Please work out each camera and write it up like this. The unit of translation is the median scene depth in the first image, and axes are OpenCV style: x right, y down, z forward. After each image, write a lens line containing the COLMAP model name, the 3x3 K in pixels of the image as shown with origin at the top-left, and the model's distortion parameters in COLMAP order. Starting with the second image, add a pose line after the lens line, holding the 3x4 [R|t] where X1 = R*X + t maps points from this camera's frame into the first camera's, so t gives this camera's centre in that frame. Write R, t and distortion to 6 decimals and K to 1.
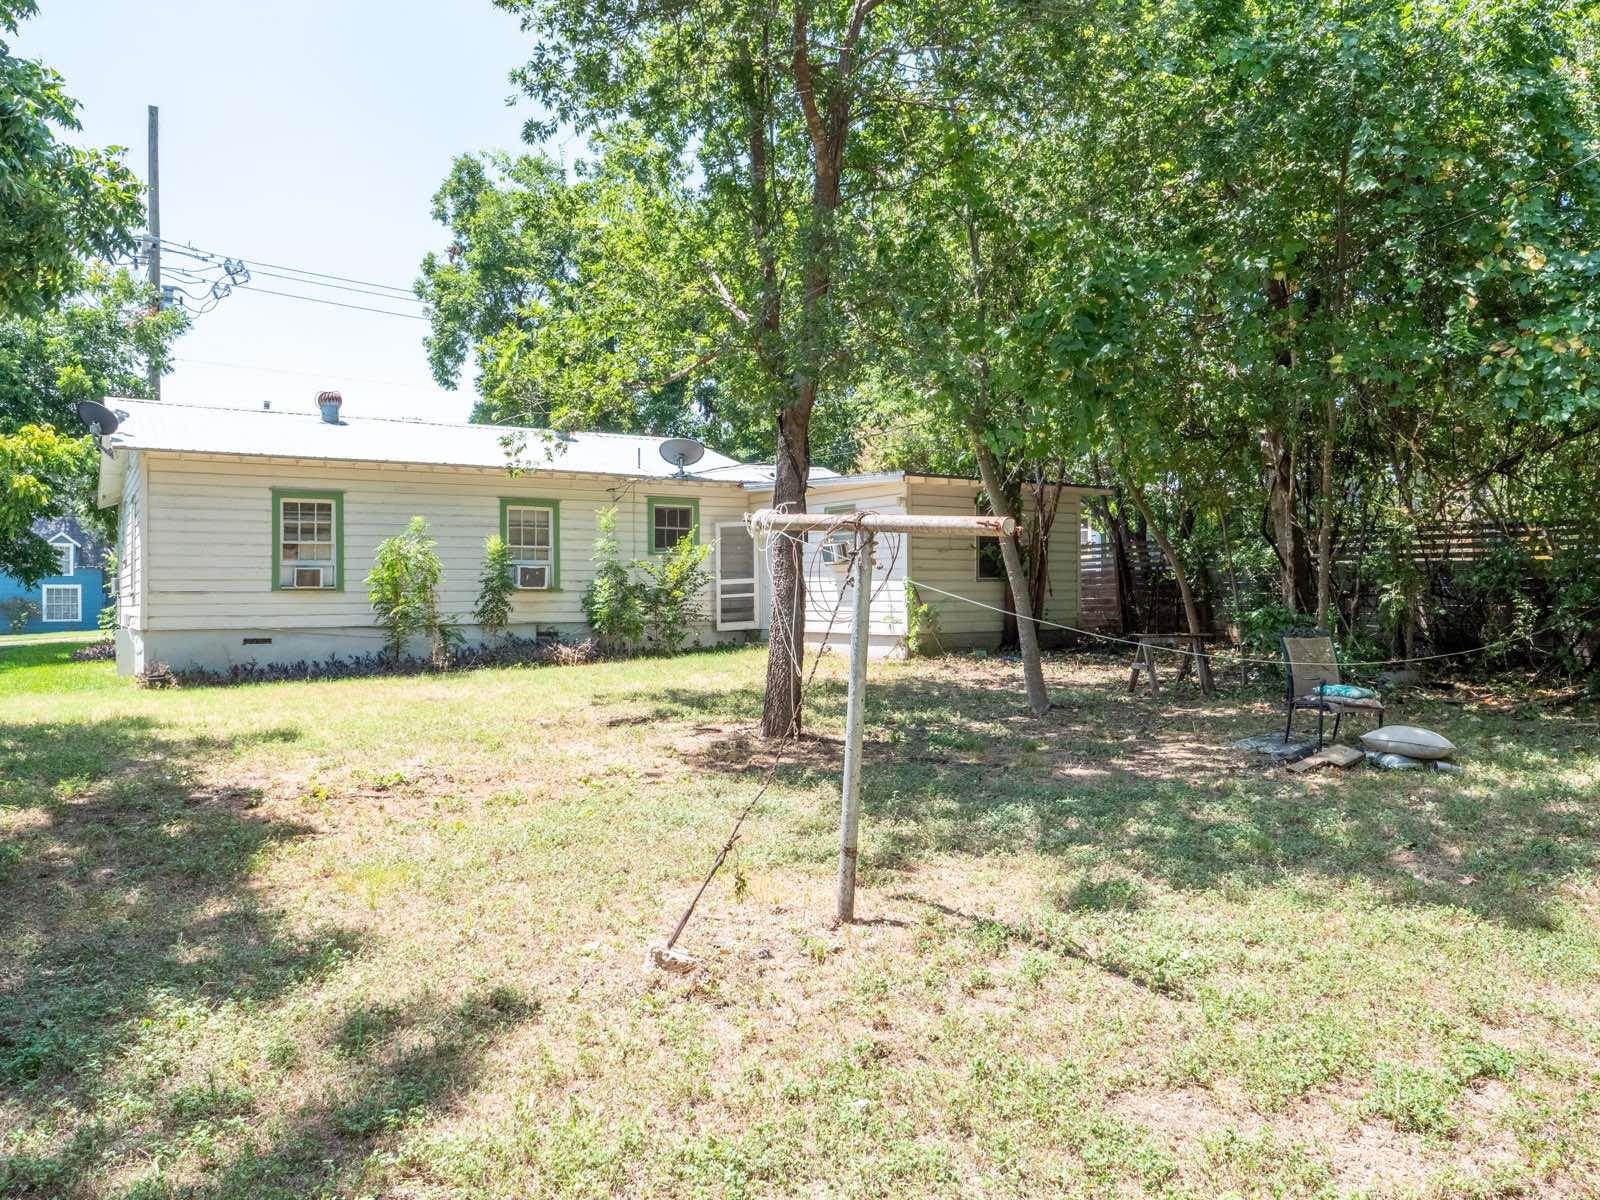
lens RADIAL K [[1162.7, 0, 798.9], [0, 1162.7, 598.1], [0, 0, 1]] dist [-0.050275, 0.018242]
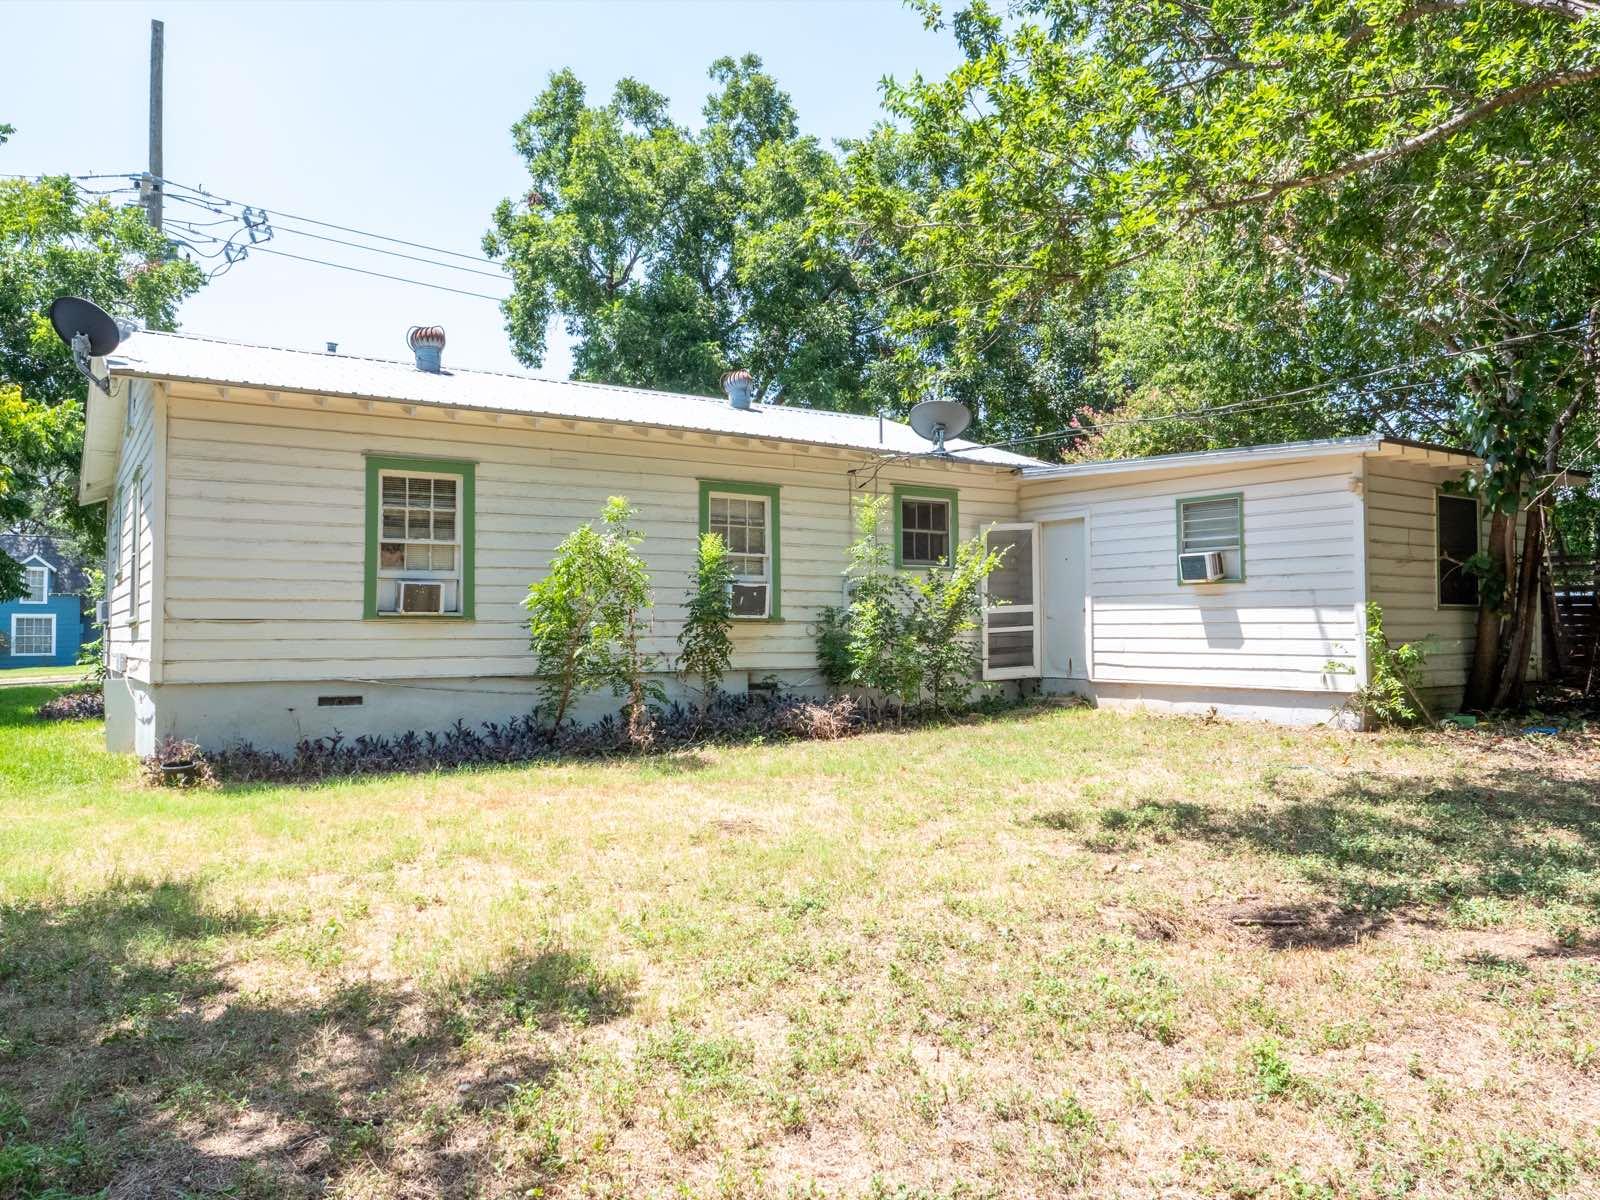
lens RADIAL K [[1162.7, 0, 800.8], [0, 1162.7, 601.9], [0, 0, 1]] dist [-0.050275, 0.018242]
pose [[0.999861, 0.003880, 0.016207, -0.210764], [-0.003453, 0.999649, -0.026275, 0.000128], [-0.016303, 0.026215, 0.999523, 0.340704]]
